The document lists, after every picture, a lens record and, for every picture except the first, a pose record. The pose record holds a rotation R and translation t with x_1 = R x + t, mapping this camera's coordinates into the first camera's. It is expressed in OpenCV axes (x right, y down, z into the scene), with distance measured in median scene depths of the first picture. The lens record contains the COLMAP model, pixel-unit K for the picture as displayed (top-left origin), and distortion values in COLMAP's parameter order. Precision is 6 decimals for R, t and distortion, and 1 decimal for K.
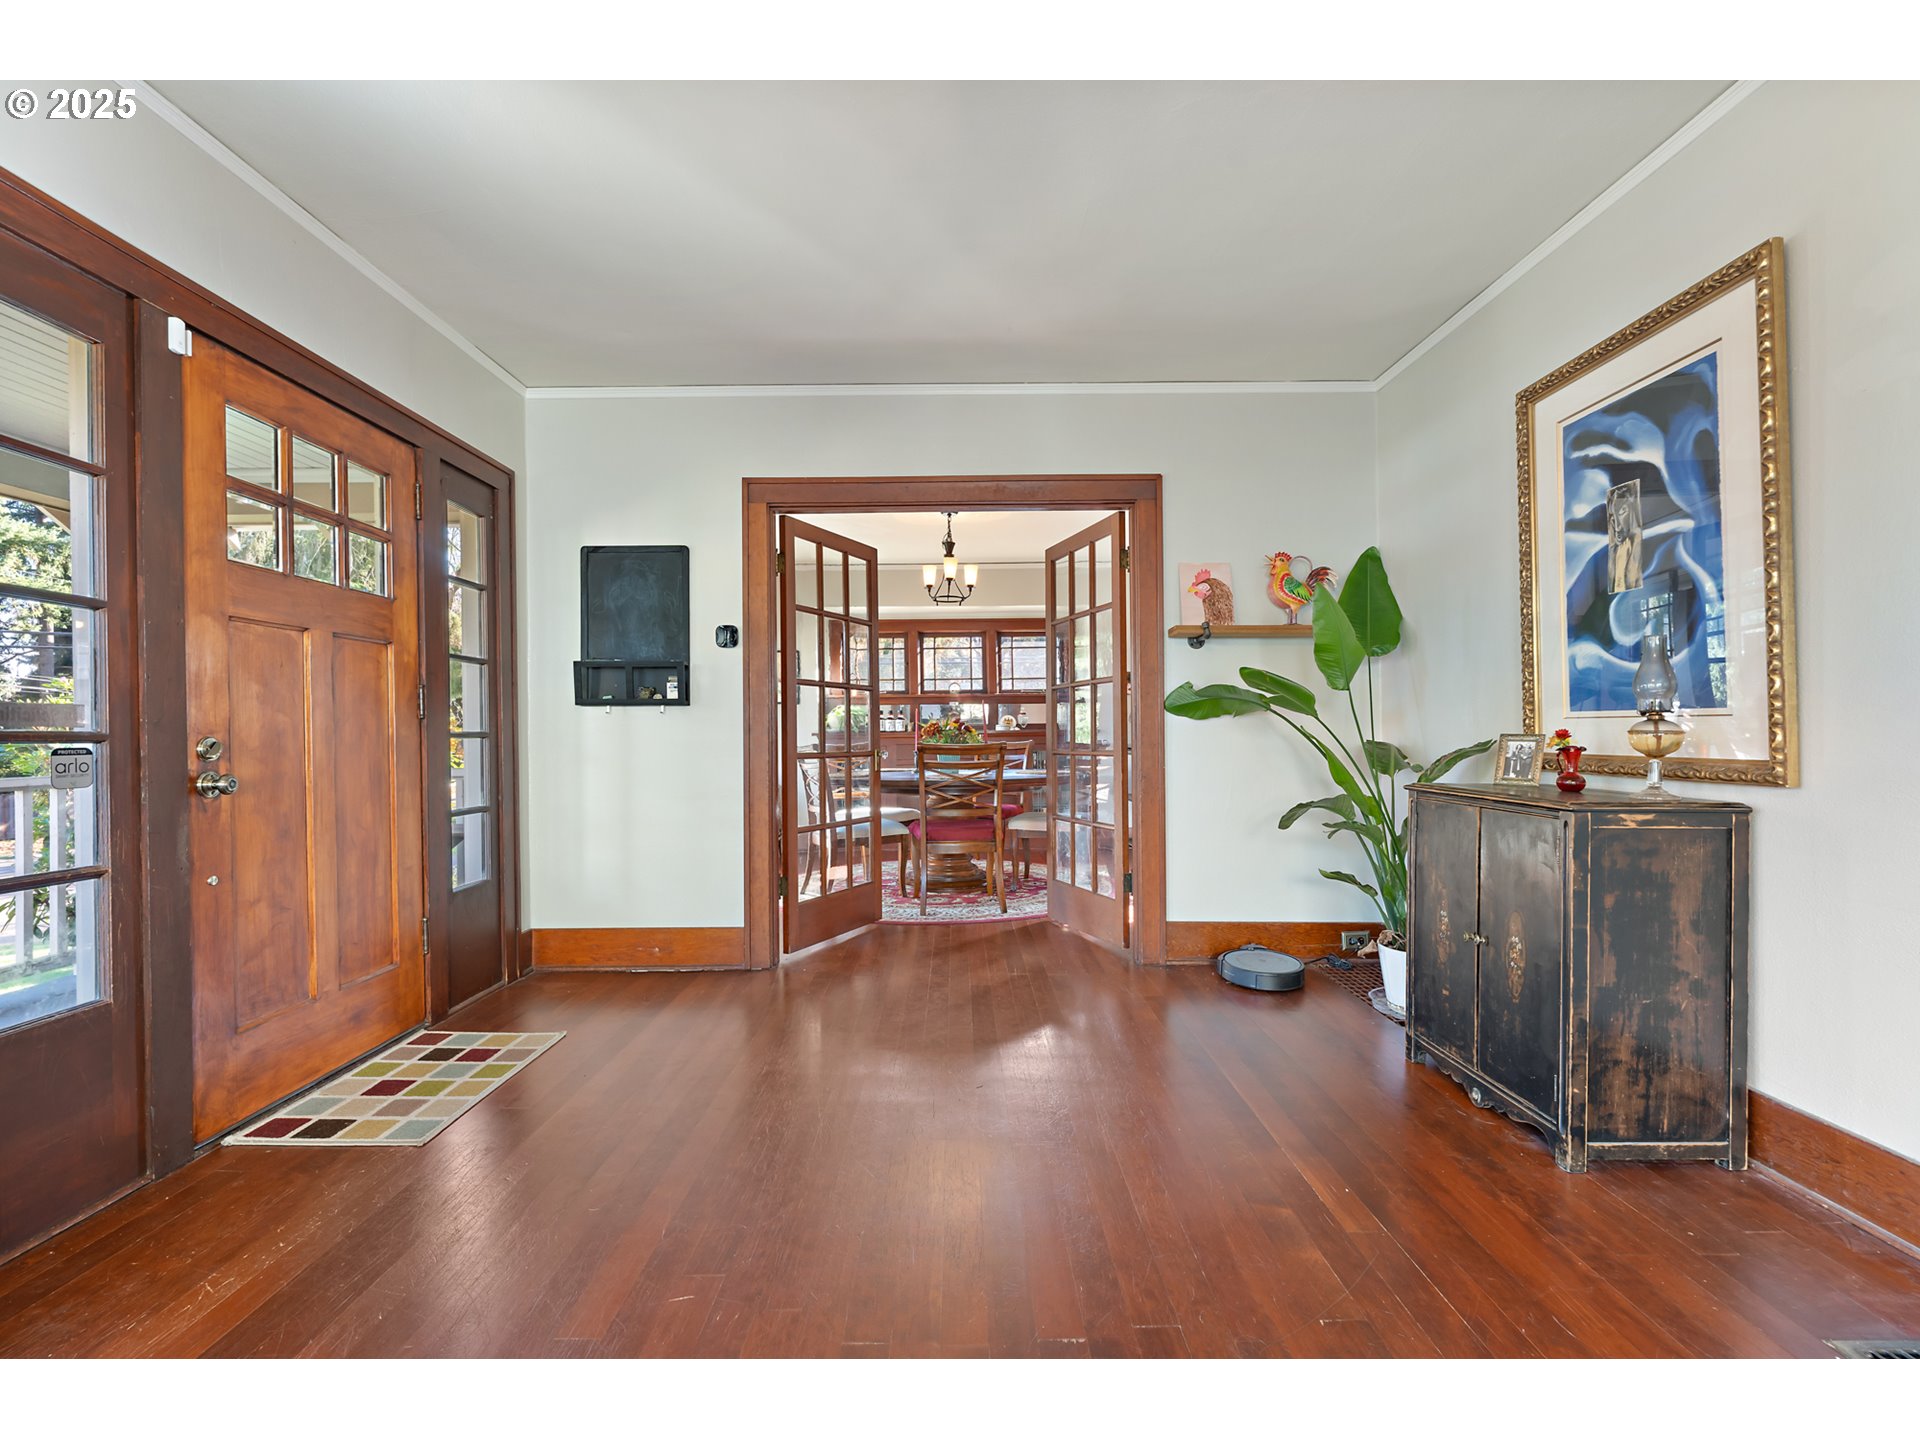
lens RADIAL K [[839.8, 0, 953.1], [0, 839.8, 730.9], [0, 0, 1]] dist [0.002939, -0.000331]
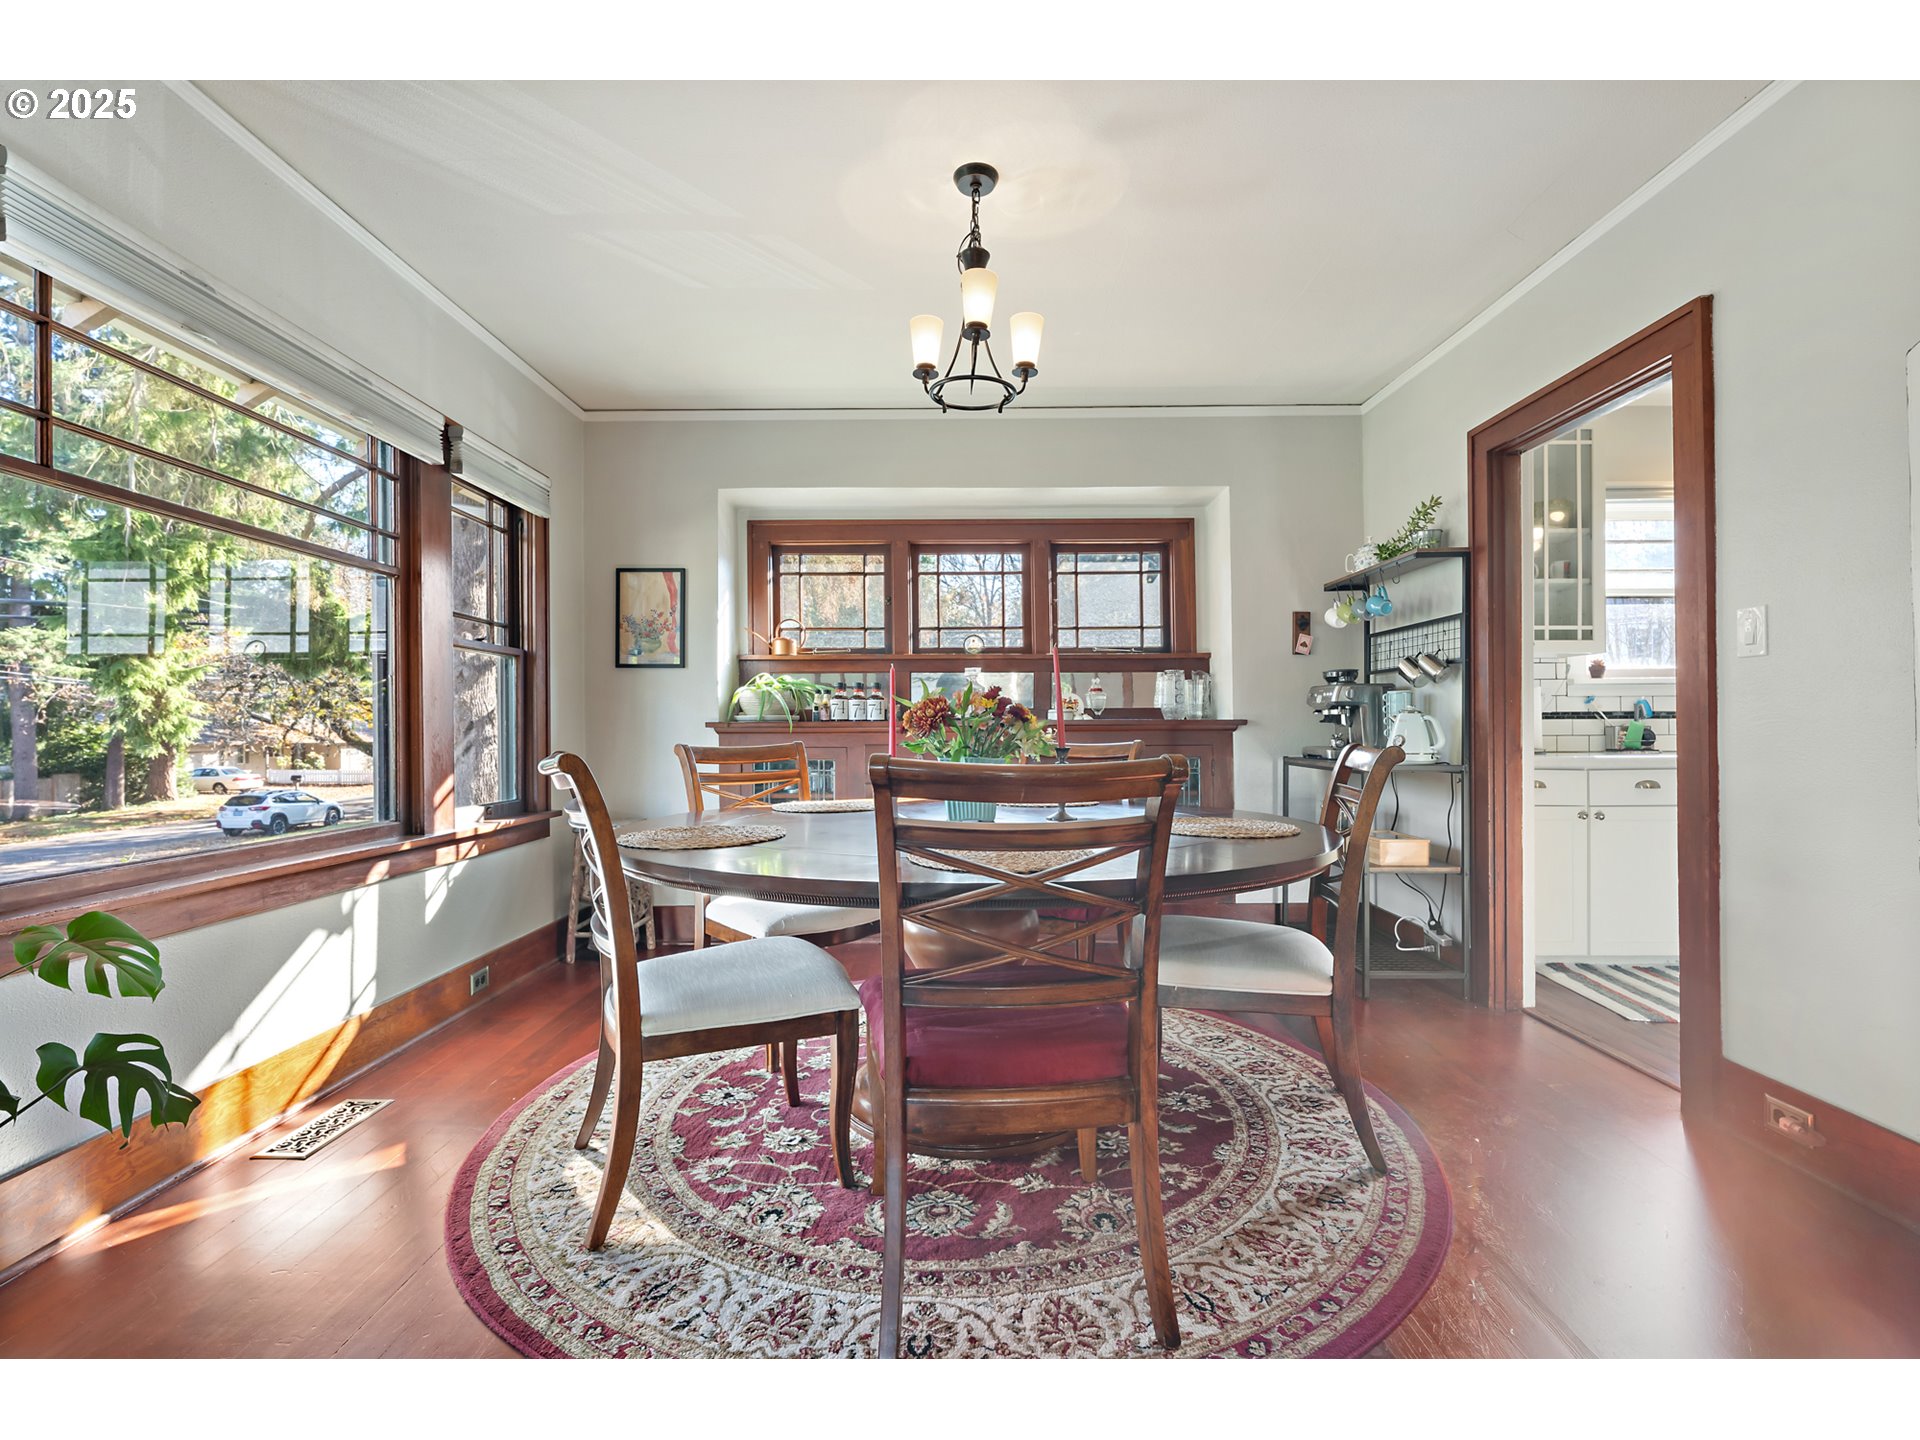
lens RADIAL K [[883.6, 0, 957.6], [0, 883.6, 734.1], [0, 0, 1]] dist [0.000647, 0.000056]
pose [[0.999975, 0.006943, -0.001271, -0.019685], [-0.006925, 0.999881, 0.013778, 0.002984], [0.001367, -0.013769, 0.999904, 1.052826]]
